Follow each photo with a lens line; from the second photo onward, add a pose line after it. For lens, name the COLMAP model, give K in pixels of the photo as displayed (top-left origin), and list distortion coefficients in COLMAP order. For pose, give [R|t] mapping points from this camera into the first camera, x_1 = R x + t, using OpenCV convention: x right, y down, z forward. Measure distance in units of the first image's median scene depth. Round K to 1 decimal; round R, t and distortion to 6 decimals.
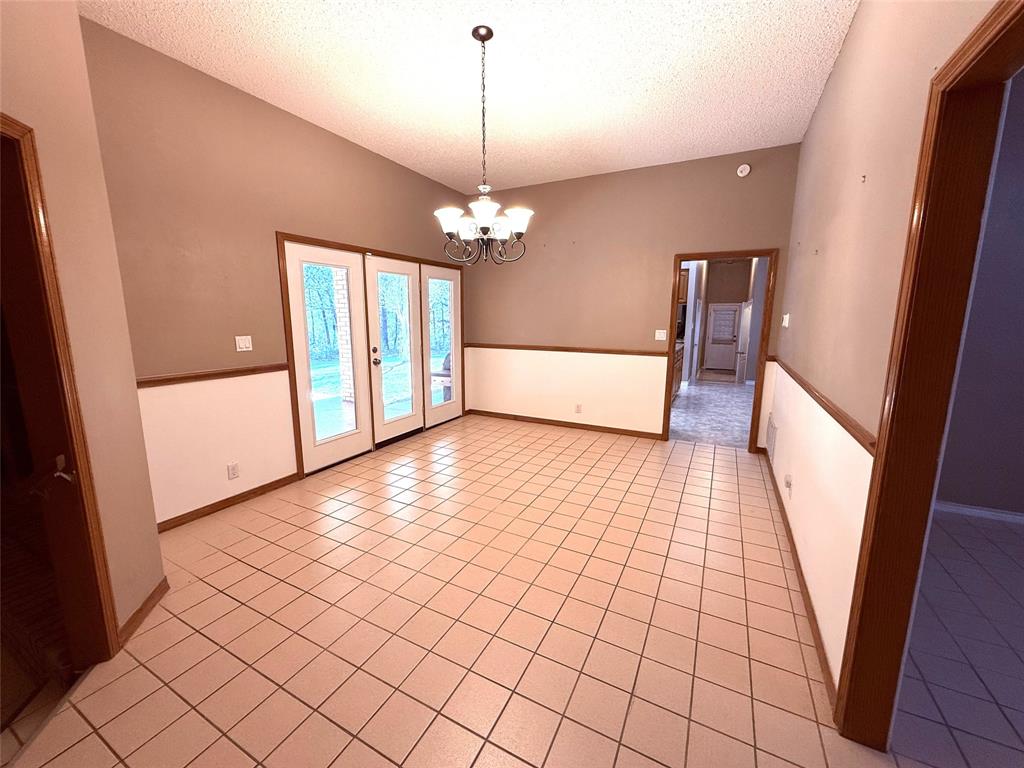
lens RADIAL K [[413.2, 0, 510.8], [0, 413.2, 381.1], [0, 0, 1]] dist [0.000883, 0.000009]
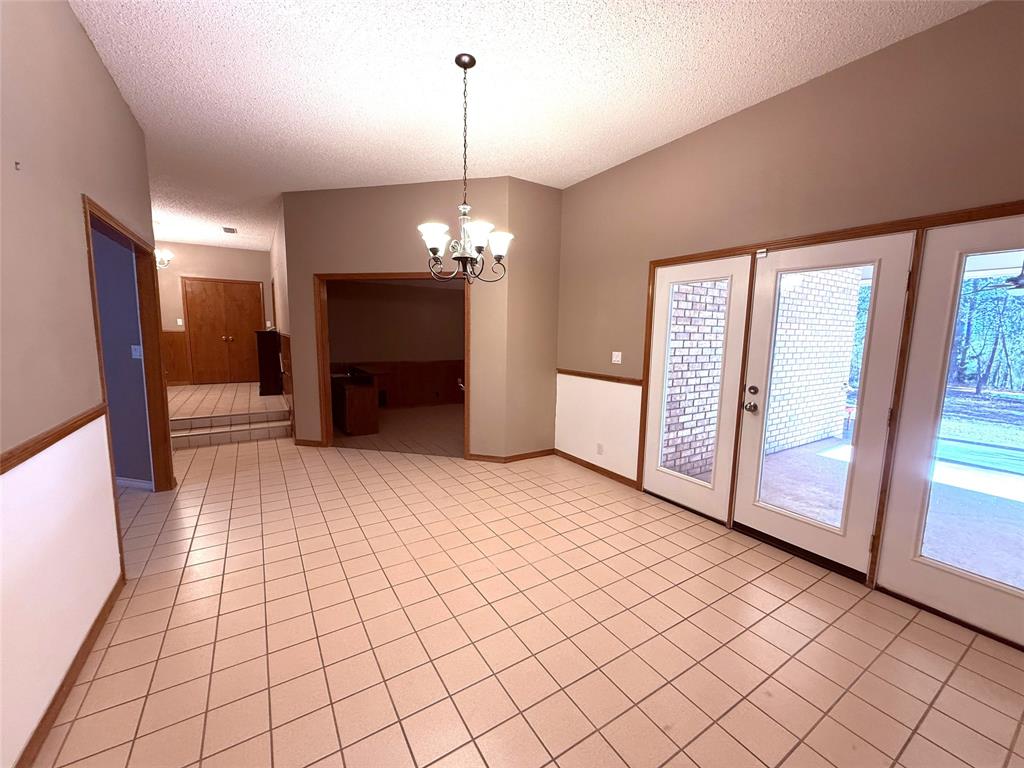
lens RADIAL K [[413.2, 0, 514.8], [0, 413.2, 385.8], [0, 0, 1]] dist [0.000883, 0.000009]
pose [[-0.506127, 0.090330, -0.857715, 0.559801], [-0.166983, 0.965419, 0.200207, -0.187722], [0.846139, 0.244554, -0.473541, 1.211333]]
